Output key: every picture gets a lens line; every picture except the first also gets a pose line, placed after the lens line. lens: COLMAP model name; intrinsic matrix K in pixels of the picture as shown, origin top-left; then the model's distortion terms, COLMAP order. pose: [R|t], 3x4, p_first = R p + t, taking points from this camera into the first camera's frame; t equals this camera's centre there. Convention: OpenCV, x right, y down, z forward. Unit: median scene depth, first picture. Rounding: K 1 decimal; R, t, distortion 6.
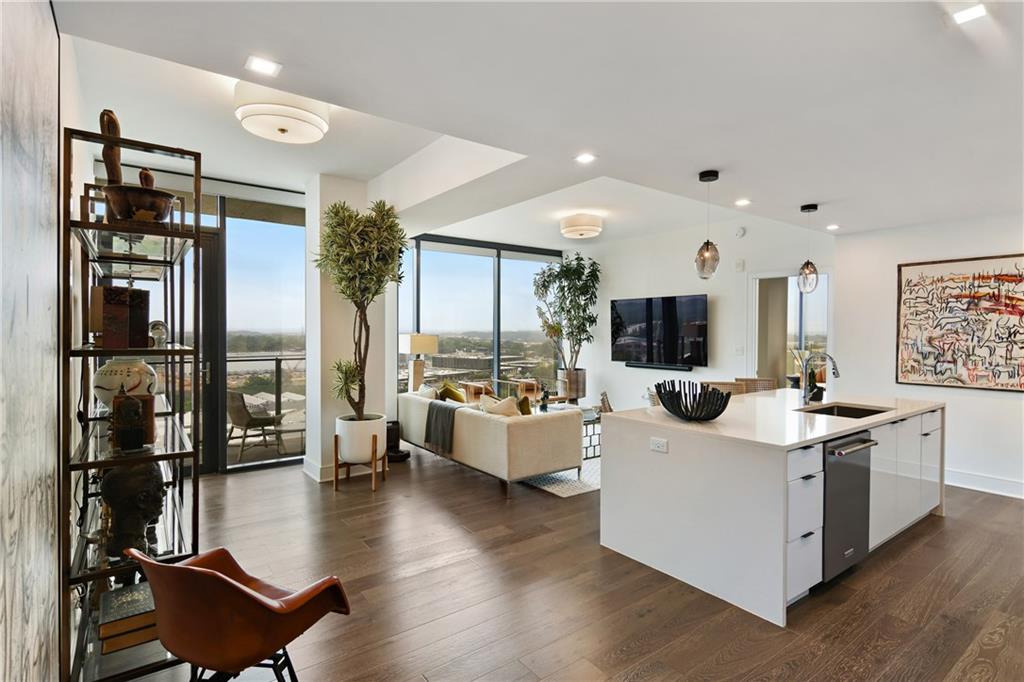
lens RADIAL K [[518.1, 0, 512.0], [0, 518.1, 341.0], [0, 0, 1]] dist [0.015423, -0.001561]
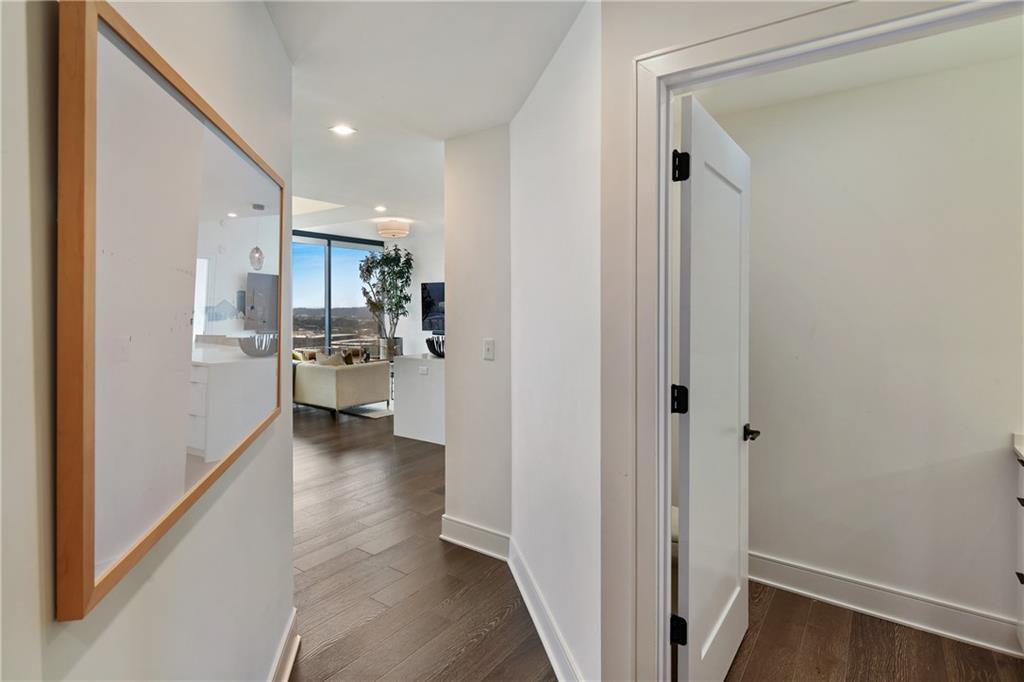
lens RADIAL K [[533.3, 0, 504.9], [0, 533.3, 313.6], [0, 0, 1]] dist [-0.000738, -0.000055]
pose [[0.957826, -0.003423, 0.287329, 0.014884], [0.005655, 0.999960, -0.006938, 0.010891], [-0.287293, 0.008270, 0.957807, -0.512102]]
